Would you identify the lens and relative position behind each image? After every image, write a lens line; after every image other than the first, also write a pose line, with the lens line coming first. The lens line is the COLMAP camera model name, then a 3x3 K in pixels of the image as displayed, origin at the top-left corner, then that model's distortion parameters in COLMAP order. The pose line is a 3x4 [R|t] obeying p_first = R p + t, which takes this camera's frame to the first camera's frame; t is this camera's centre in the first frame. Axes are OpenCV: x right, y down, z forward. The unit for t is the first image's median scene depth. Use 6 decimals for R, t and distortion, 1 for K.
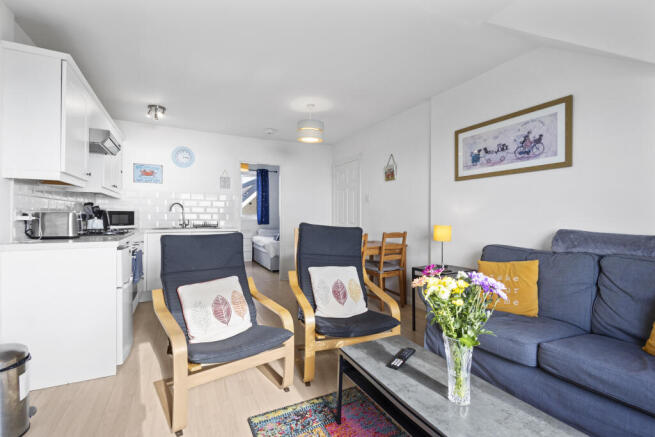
lens RADIAL K [[299.3, 0, 328.4], [0, 299.3, 218.2], [0, 0, 1]] dist [0.003714, -0.001053]
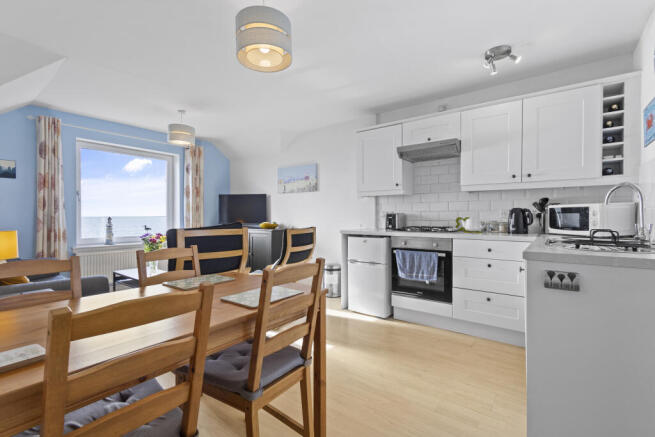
lens RADIAL K [[299.3, 0, 328.0], [0, 299.3, 217.5], [0, 0, 1]] dist [0.003714, -0.001053]
pose [[-0.892879, 0.002868, -0.450287, 0.056737], [-0.000269, 0.999976, 0.006903, -0.005411], [0.450296, 0.006285, -0.892857, 1.197131]]
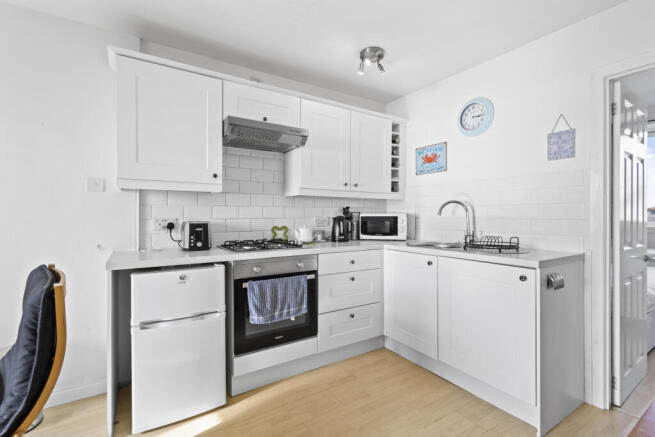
lens RADIAL K [[299.3, 0, 328.2], [0, 299.3, 217.8], [0, 0, 1]] dist [0.003714, -0.001053]
pose [[0.109751, 0.003505, -0.993953, 0.041980], [-0.000058, 0.999994, 0.003519, -0.020010], [0.993959, -0.000329, 0.109751, 0.701165]]
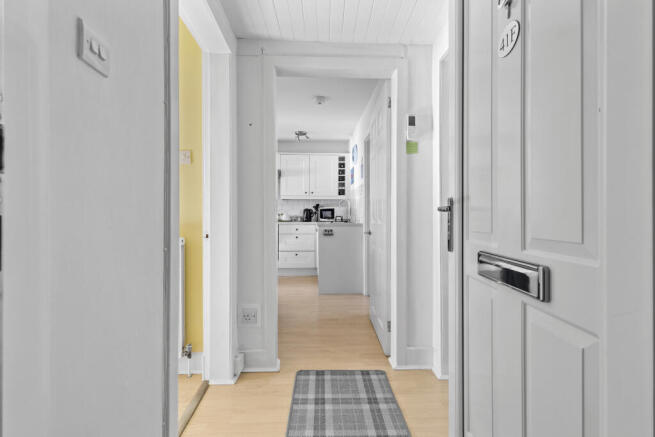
lens RADIAL K [[299.3, 0, 325.5], [0, 299.3, 217.9], [0, 0, 1]] dist [0.003714, -0.001053]
pose [[-0.395655, 0.002228, -0.918397, 0.547471], [0.001132, 0.999997, 0.001938, 0.015636], [0.918399, -0.000273, -0.395656, 1.383782]]
